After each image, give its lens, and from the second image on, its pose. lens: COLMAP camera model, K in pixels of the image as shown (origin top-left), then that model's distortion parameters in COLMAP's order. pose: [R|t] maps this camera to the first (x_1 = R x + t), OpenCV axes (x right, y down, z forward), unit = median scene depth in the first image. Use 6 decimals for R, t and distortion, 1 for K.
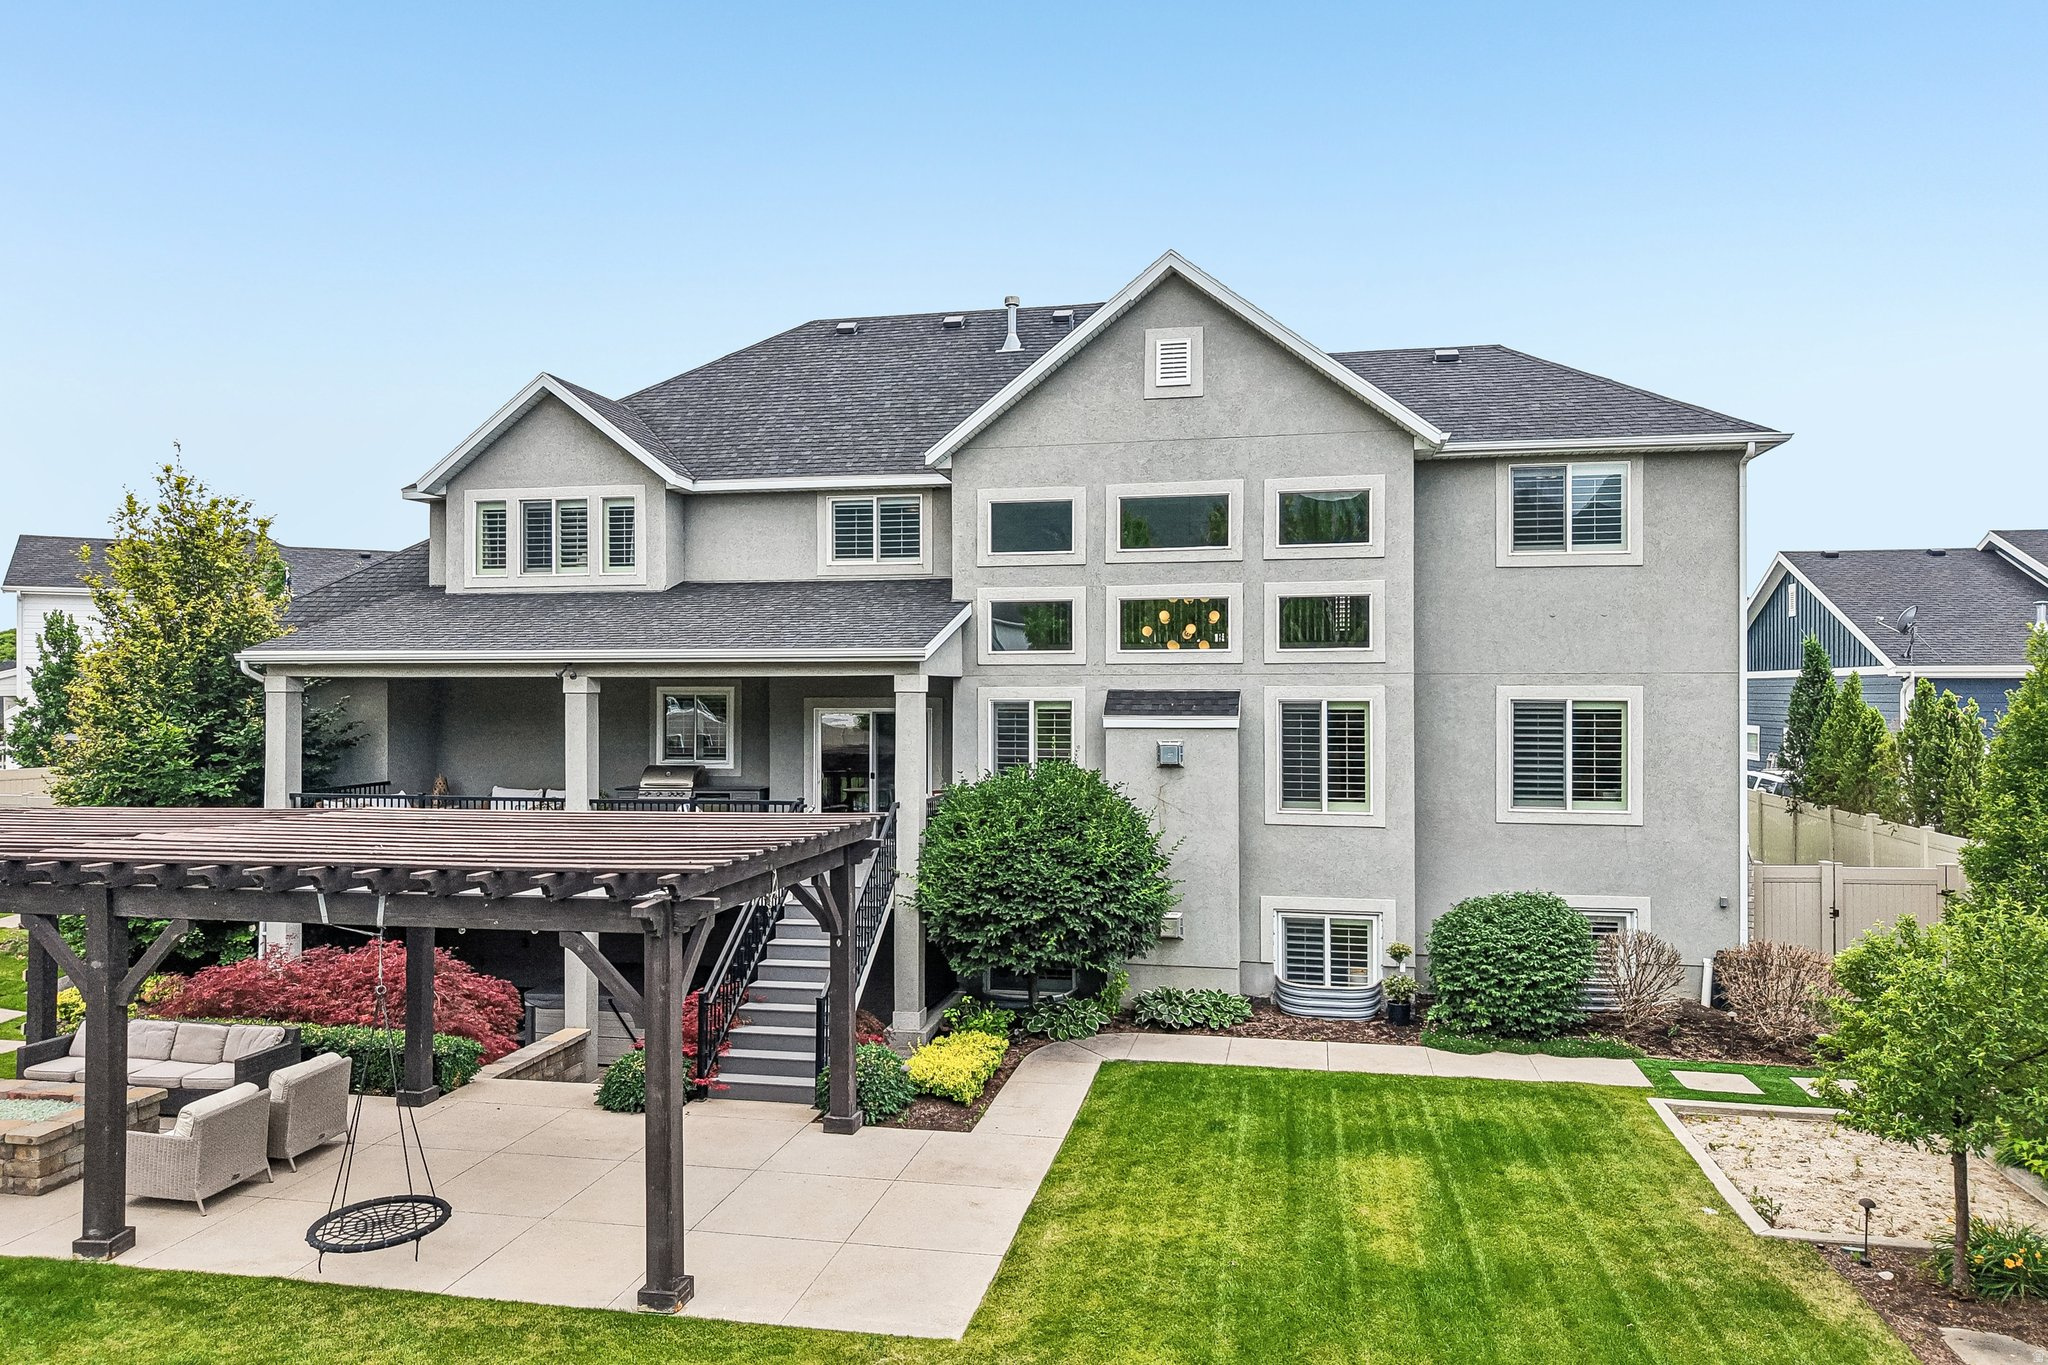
lens RADIAL K [[1380.8, 0, 1029.7], [0, 1380.8, 683.4], [0, 0, 1]] dist [0.009291, -0.005247]
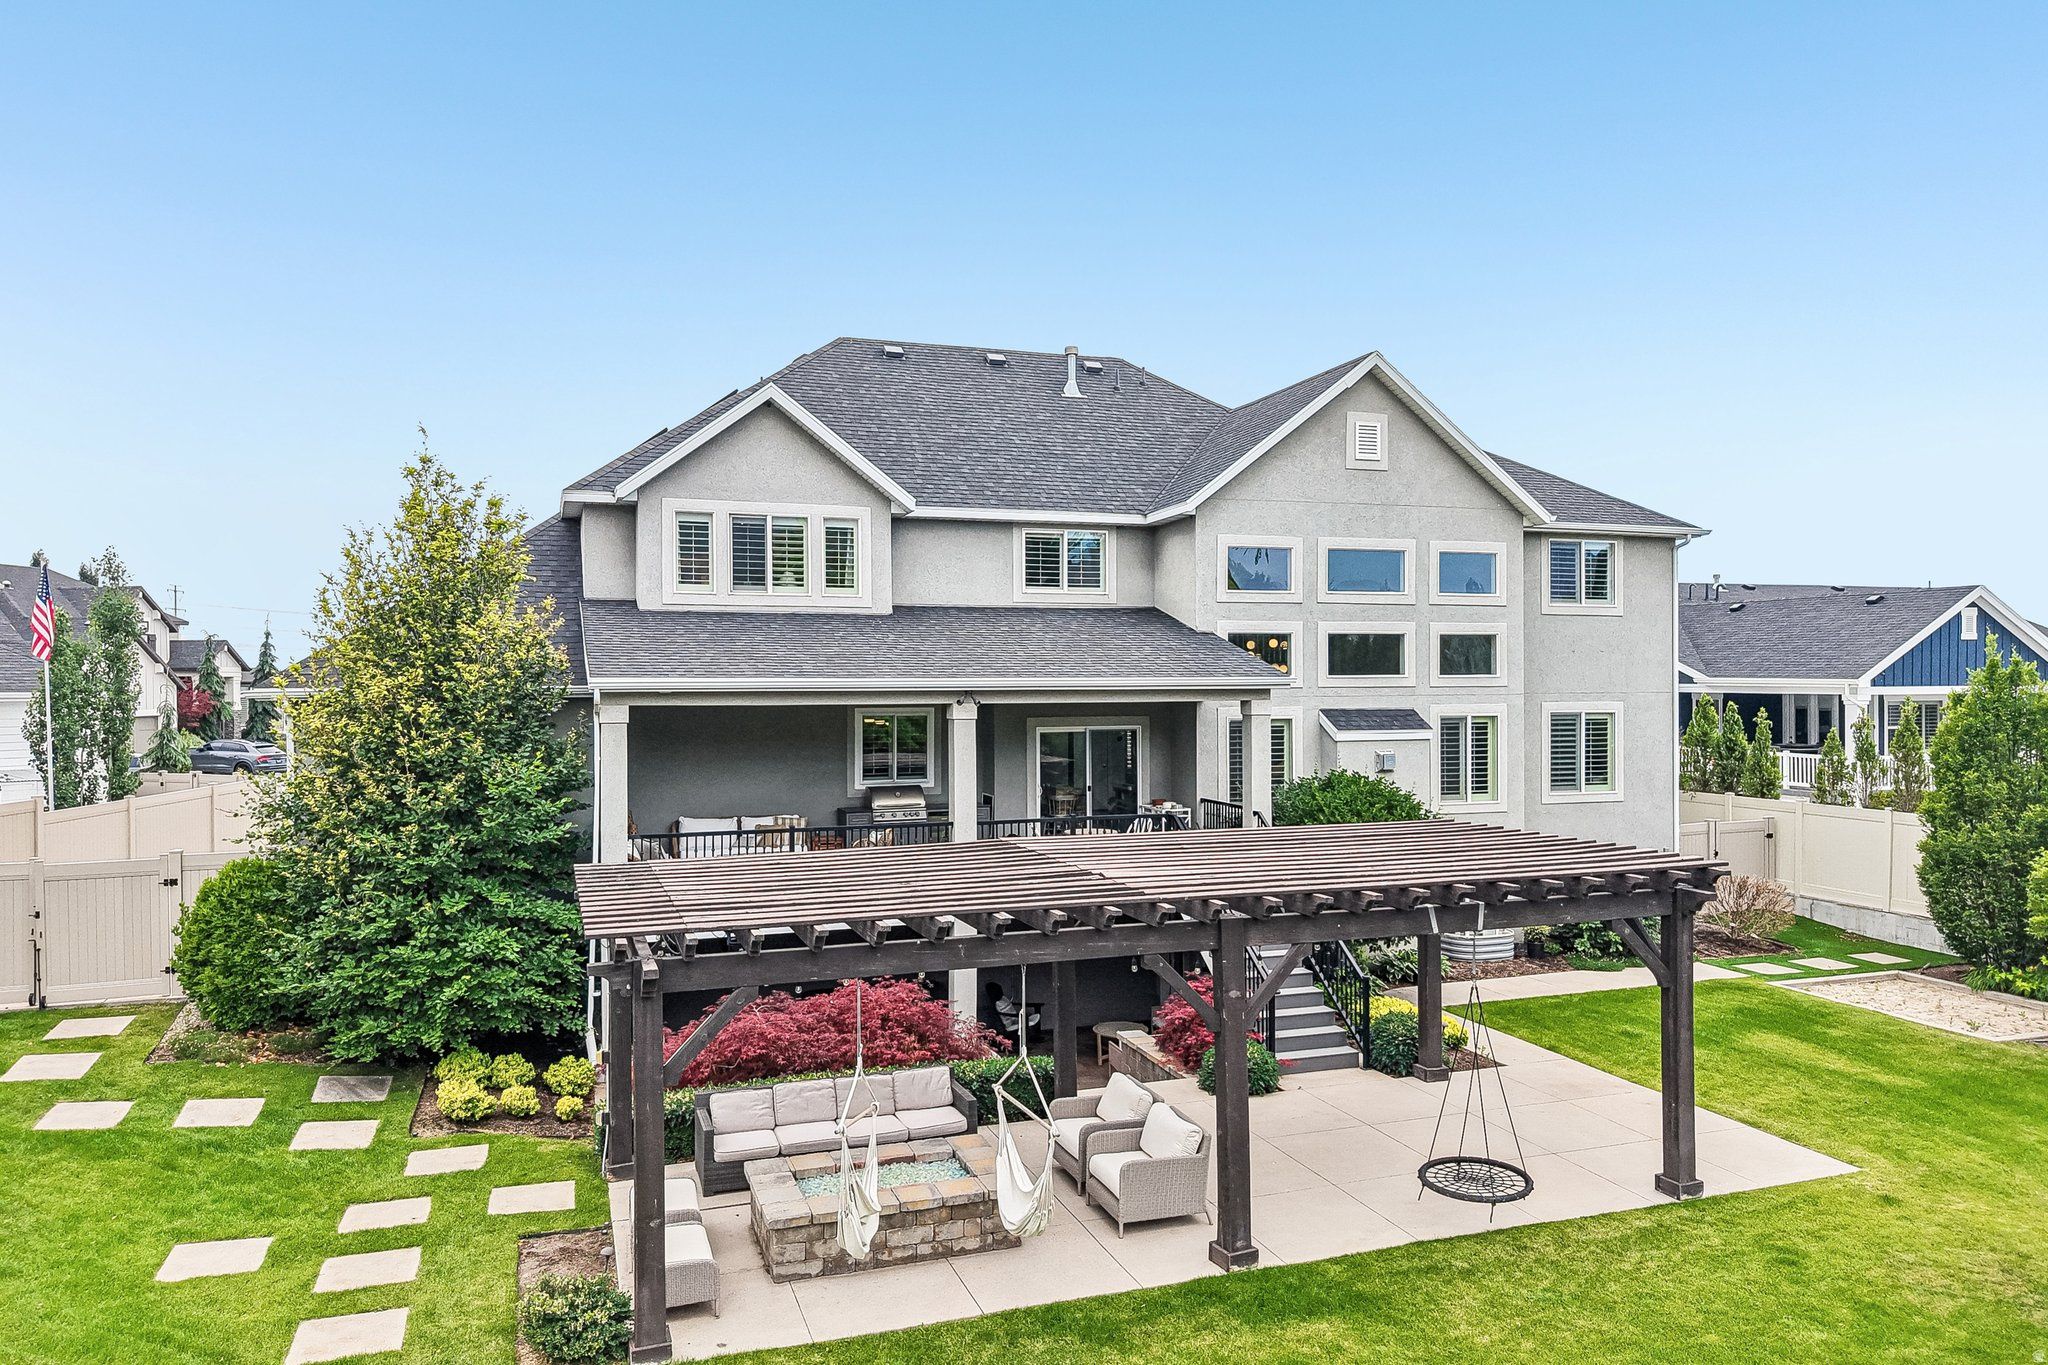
lens RADIAL K [[1380.8, 0, 1029.7], [0, 1380.8, 683.4], [0, 0, 1]] dist [0.009291, -0.005247]
pose [[0.862429, -0.003746, 0.506164, -0.777993], [0.001842, 0.999989, 0.004262, -0.023186], [-0.506175, -0.002743, 0.862427, 0.094697]]
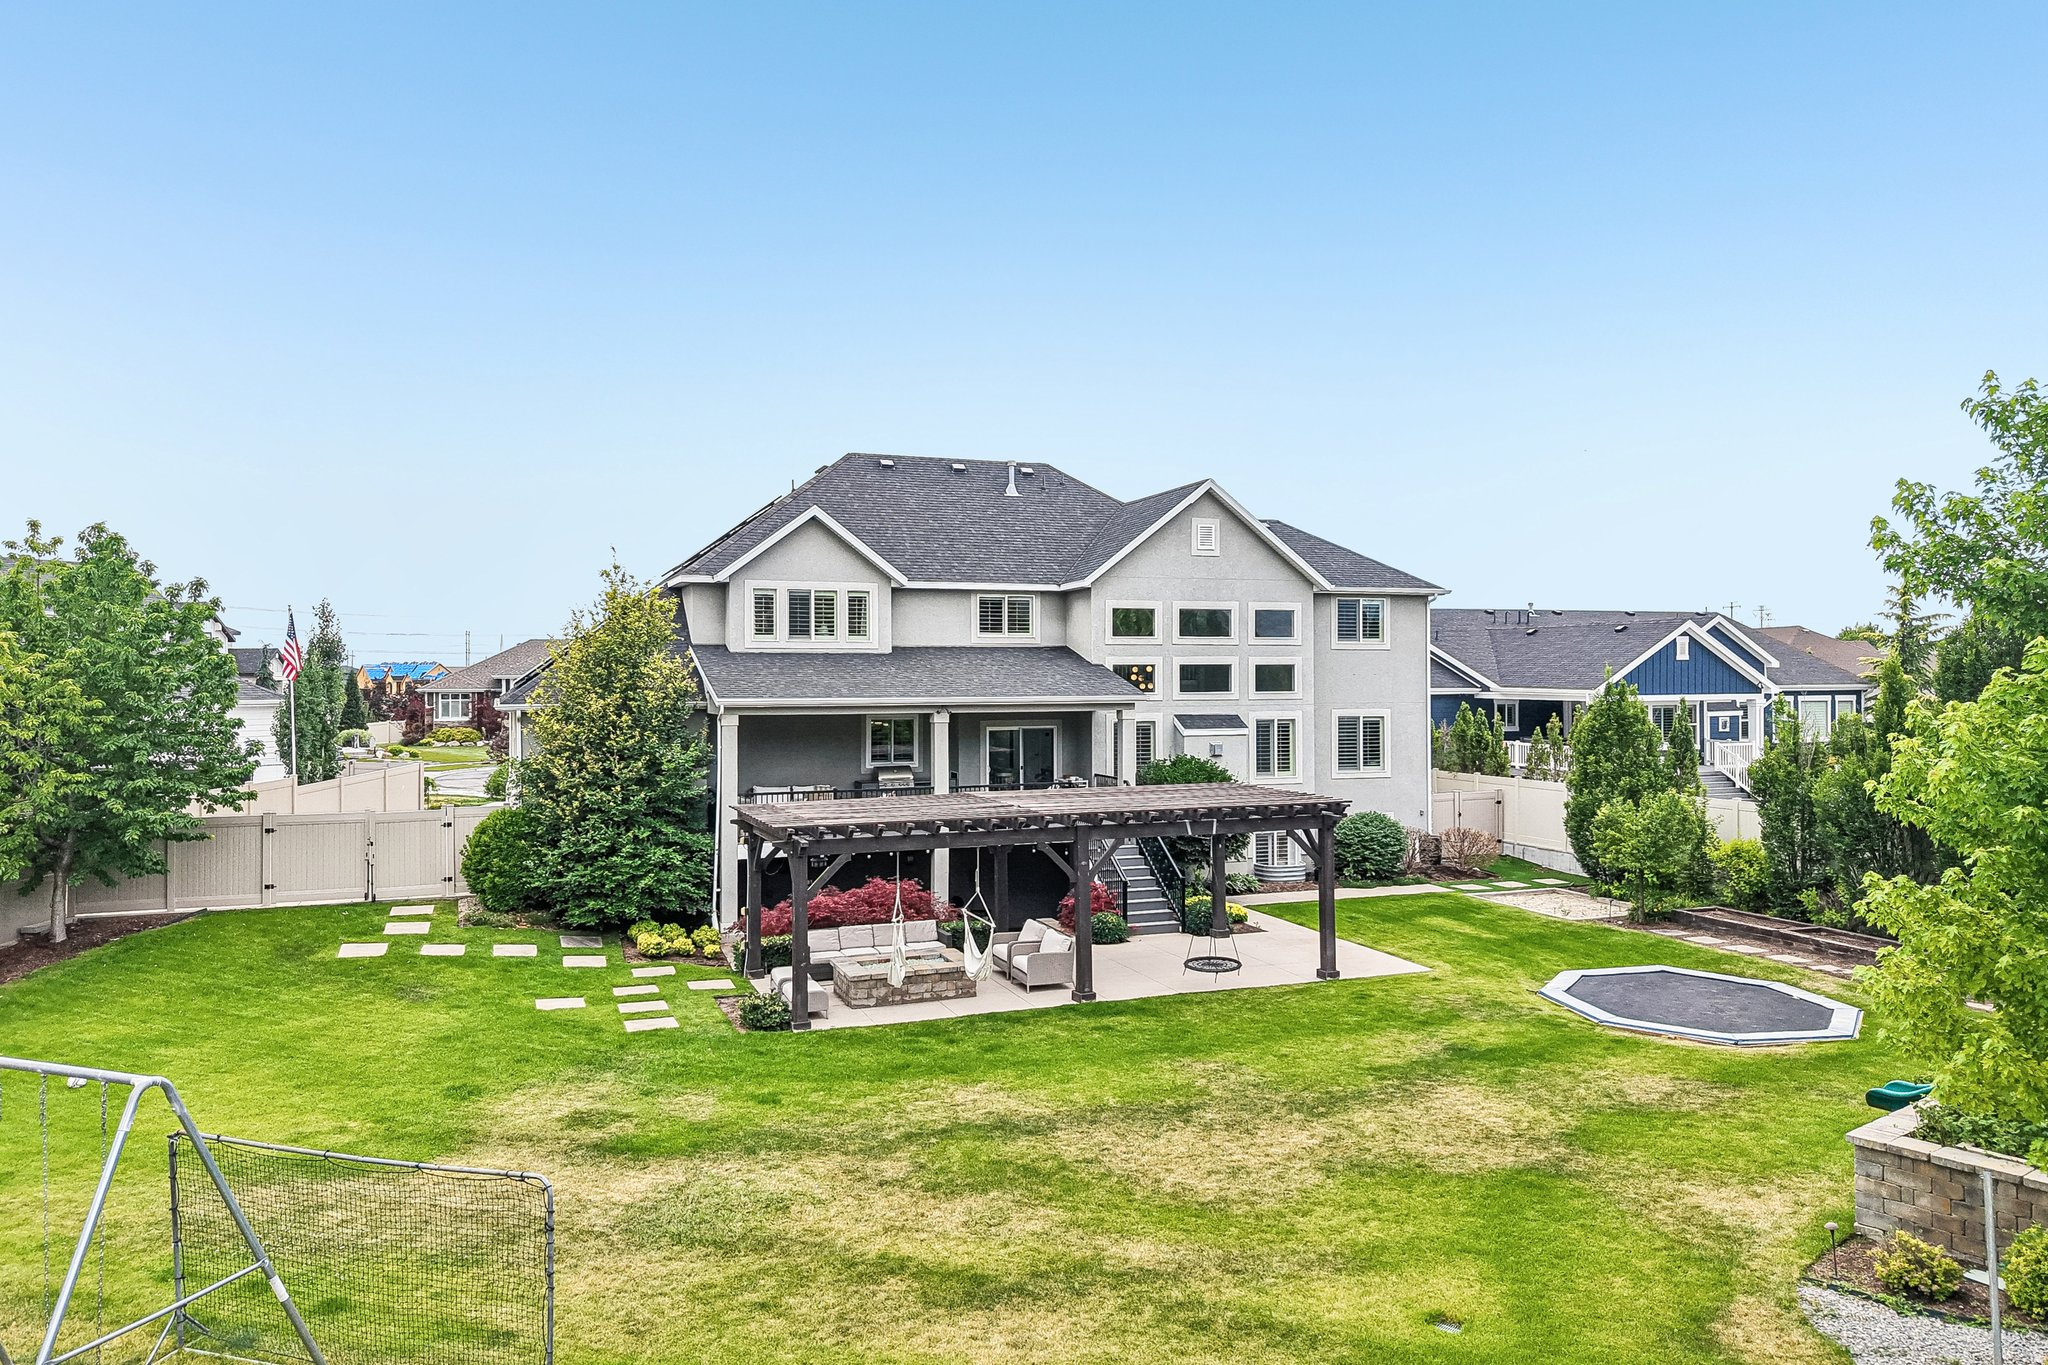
lens RADIAL K [[1375.0, 0, 1036.5], [0, 1375.0, 658.6], [0, 0, 1]] dist [0.041886, -0.001215]
pose [[0.842076, 0.004634, 0.539339, -1.082124], [0.000812, 0.999951, -0.009859, -0.051648], [-0.539358, 0.008739, 0.842031, -0.426407]]
